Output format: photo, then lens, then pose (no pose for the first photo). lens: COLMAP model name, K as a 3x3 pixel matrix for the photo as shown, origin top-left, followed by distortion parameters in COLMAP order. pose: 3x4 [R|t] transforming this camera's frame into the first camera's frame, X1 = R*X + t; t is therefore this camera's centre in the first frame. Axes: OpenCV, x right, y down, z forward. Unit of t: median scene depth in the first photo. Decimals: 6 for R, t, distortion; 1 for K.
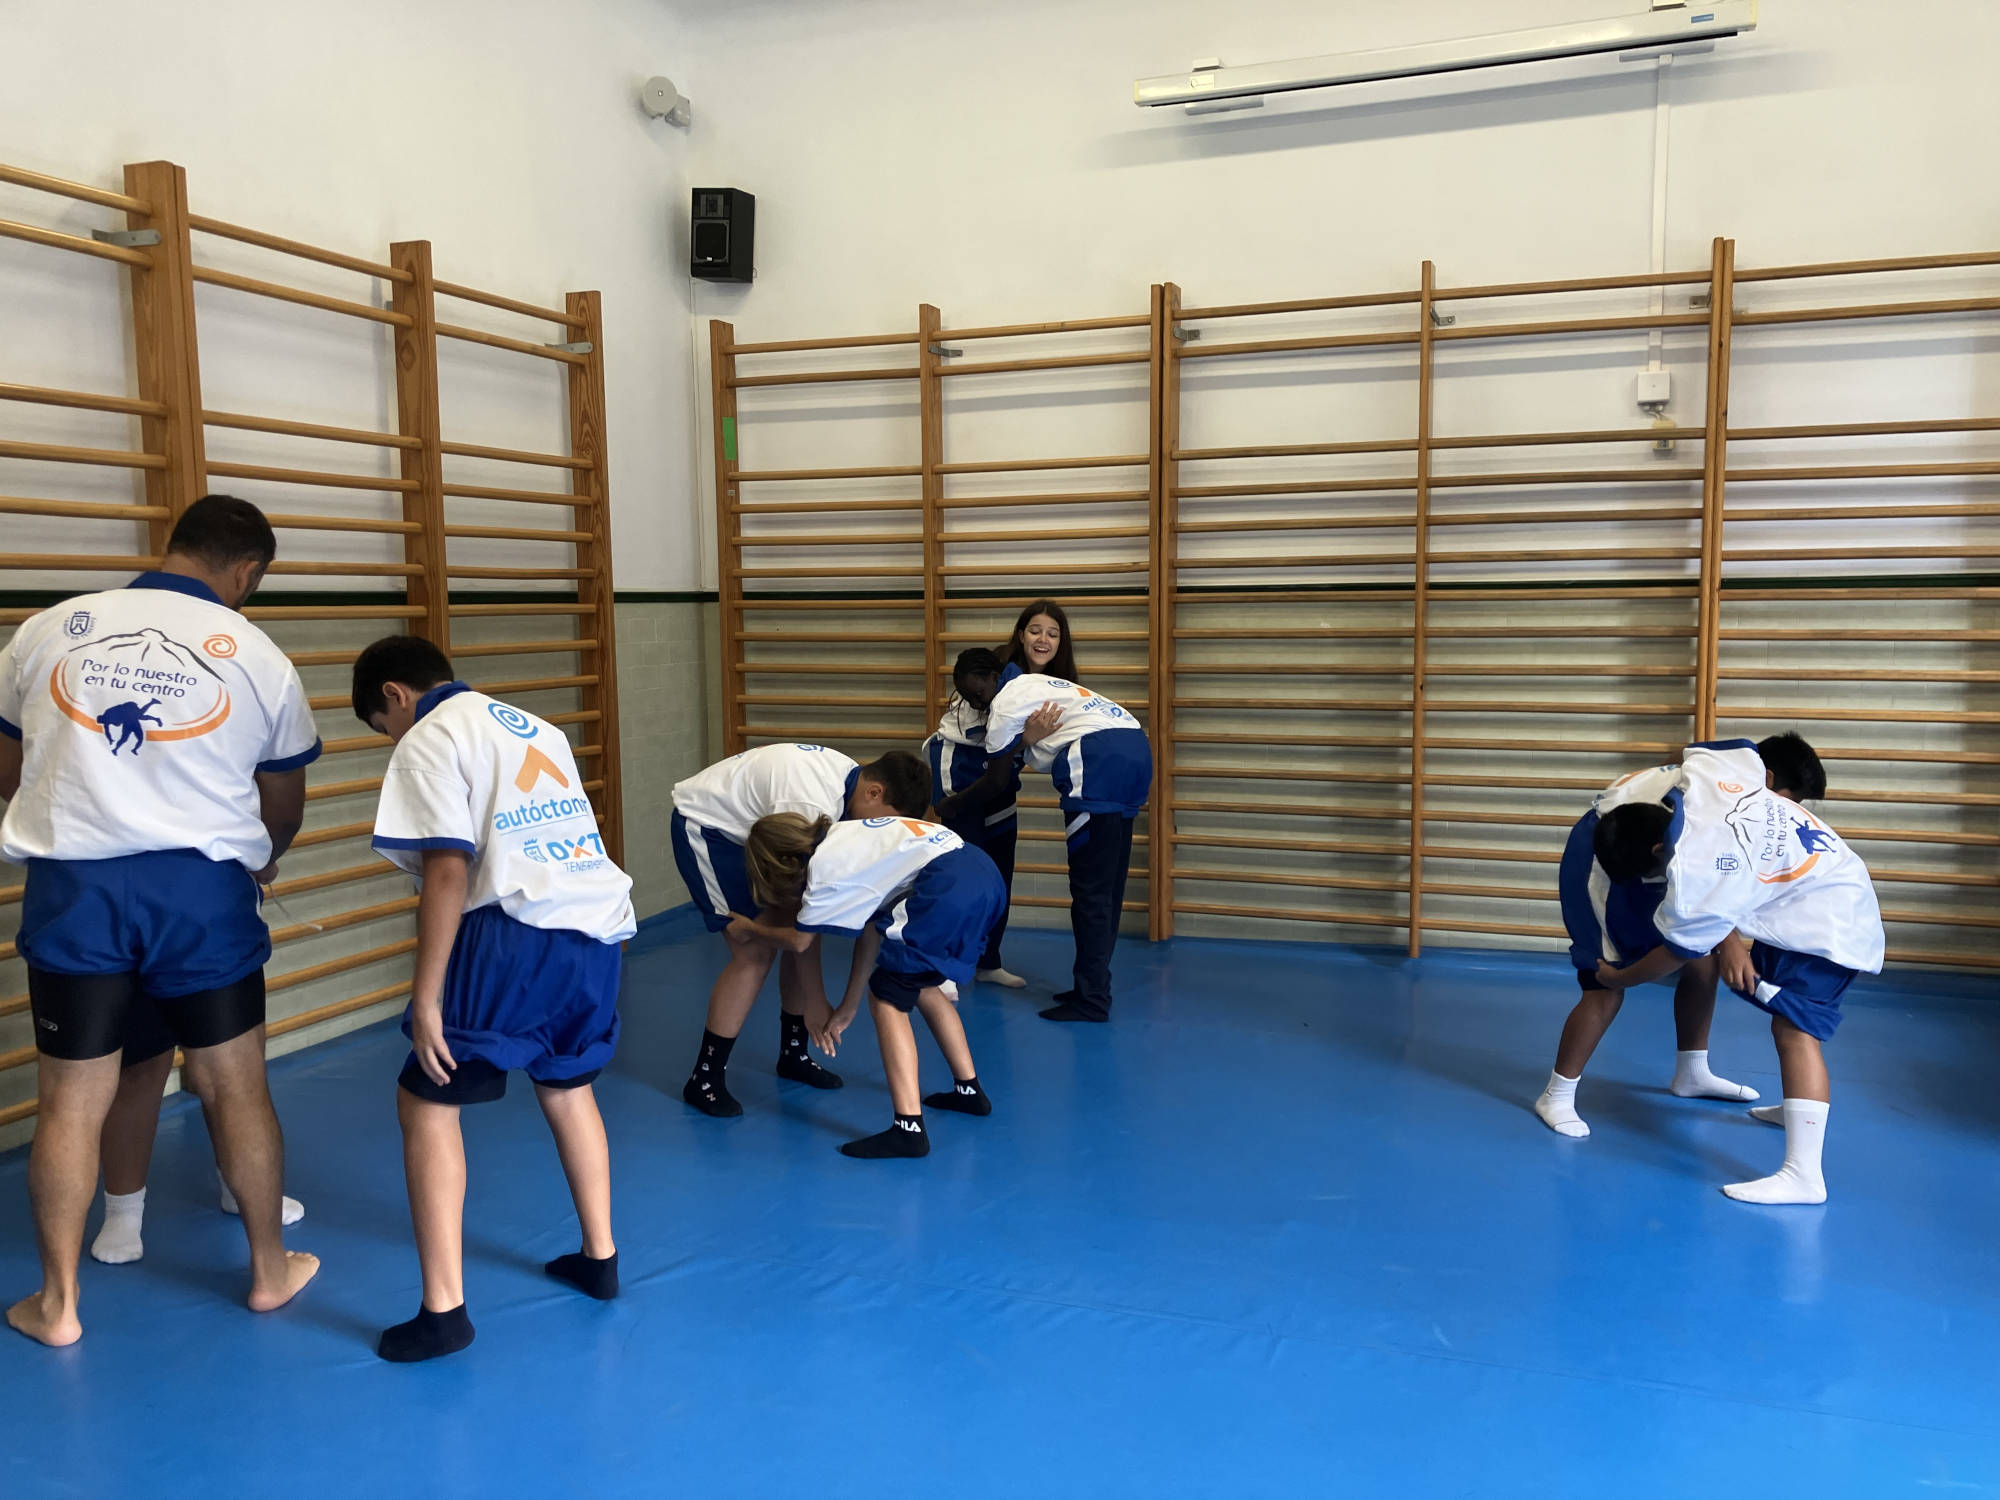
lens RADIAL K [[1637.9, 0, 989.4], [0, 1637.9, 773.5], [0, 0, 1]] dist [0.011690, 0.010164]
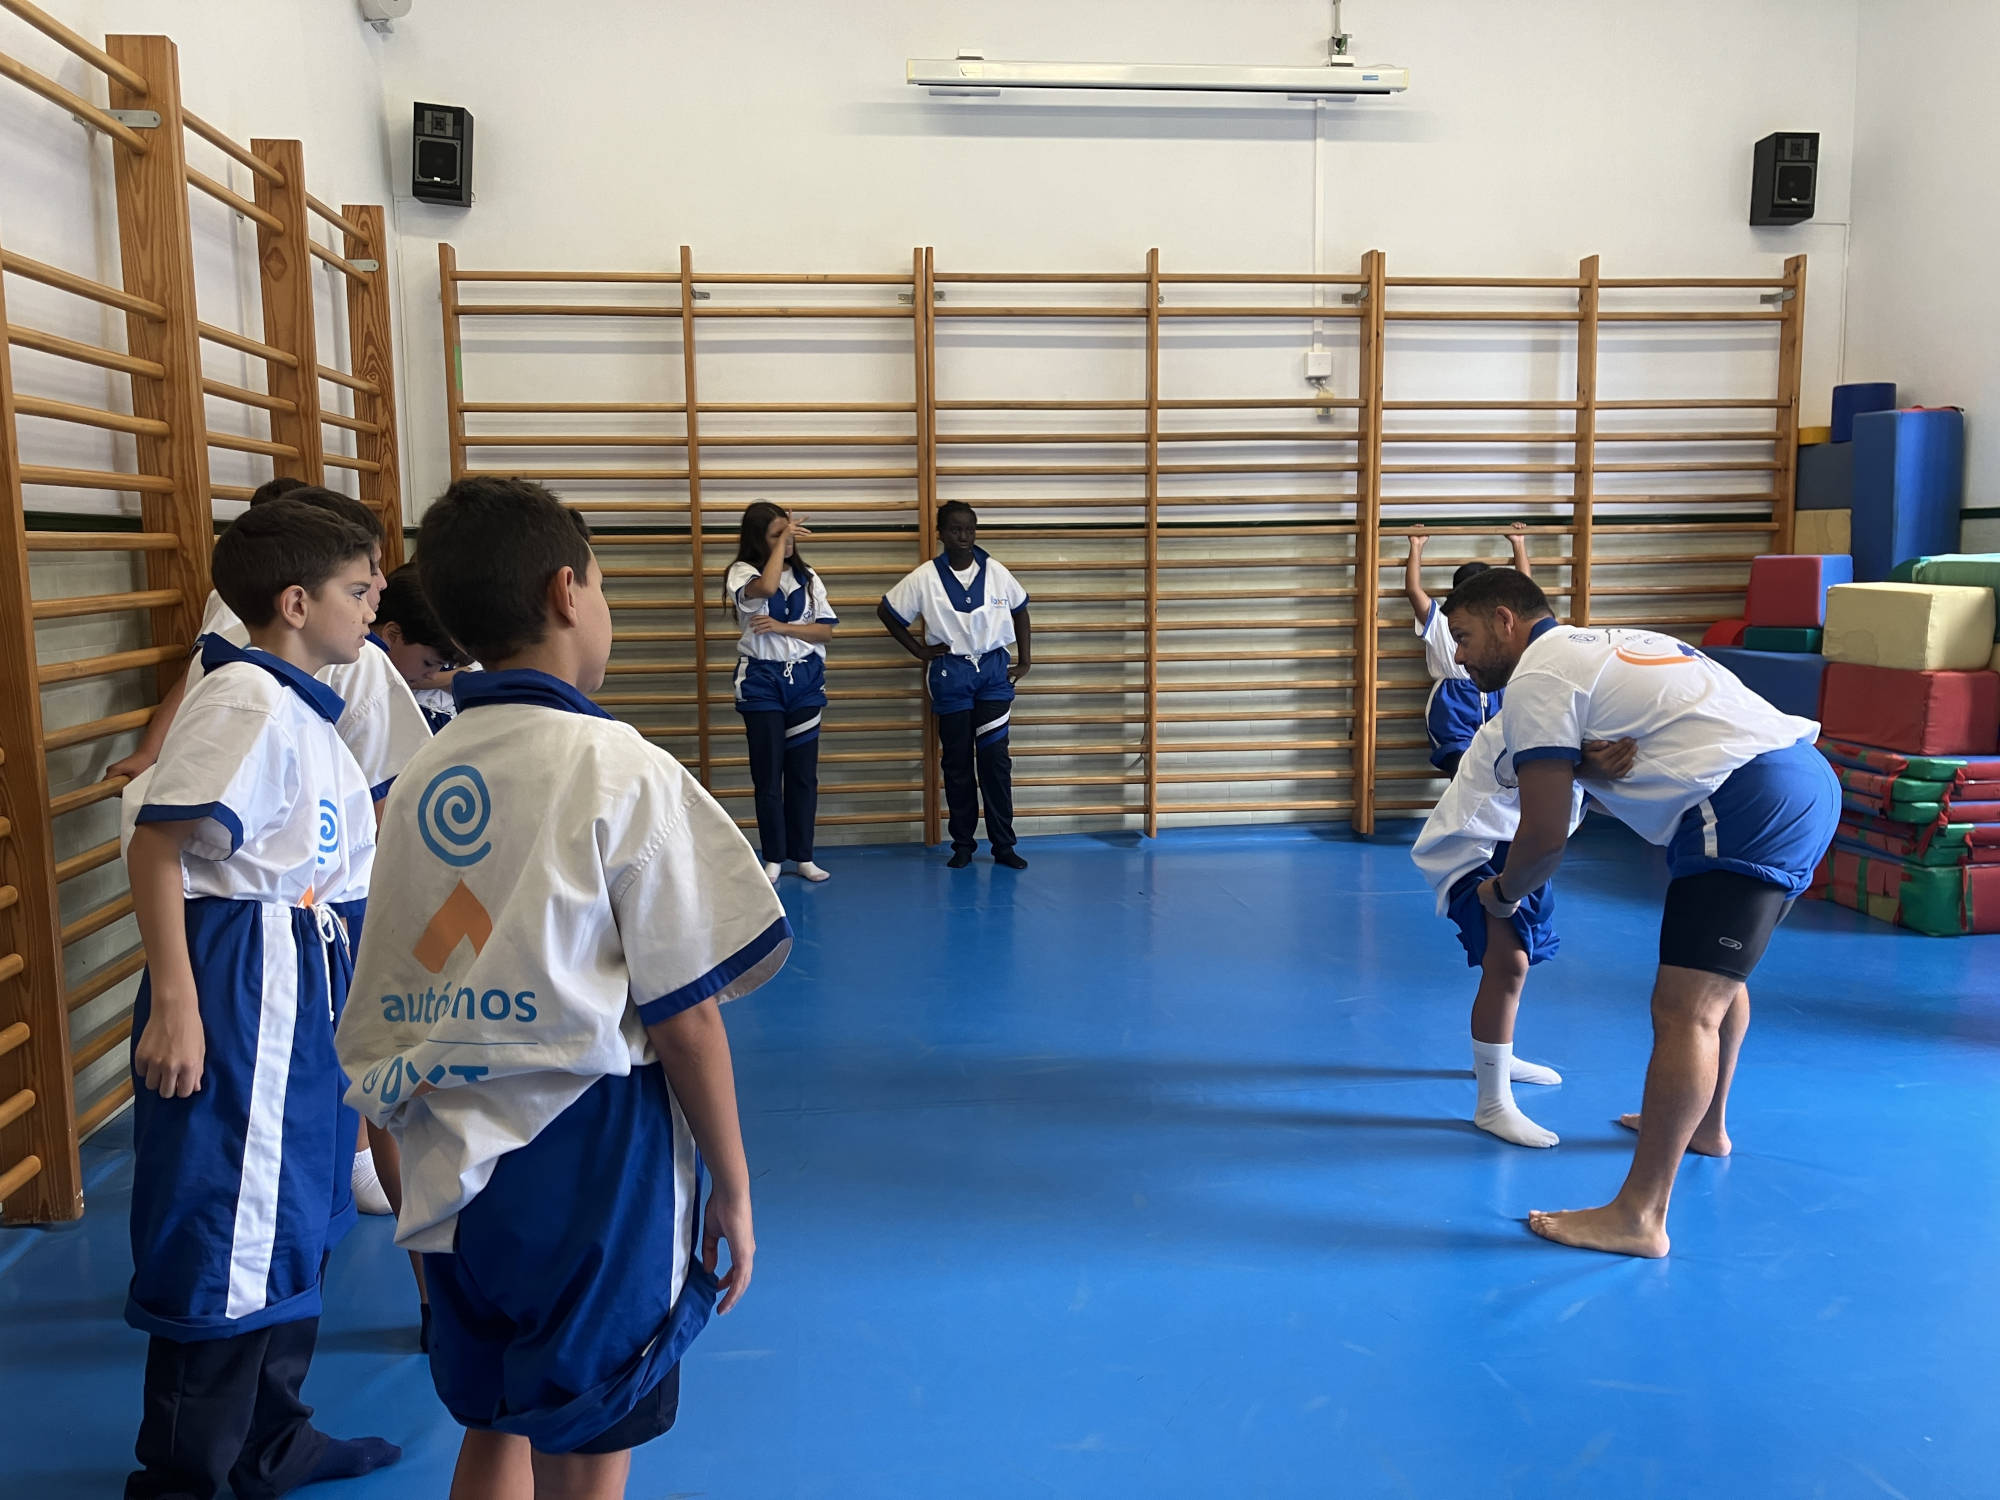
lens RADIAL K [[1649.3, 0, 1000.0], [0, 1649.3, 750.0], [0, 0, 1]] dist [0.030491, -0.018931]
pose [[0.892322, -0.055195, 0.448011, -0.375381], [0.049623, 0.998475, 0.024175, 0.014348], [-0.448663, 0.000660, 0.893701, -0.016423]]
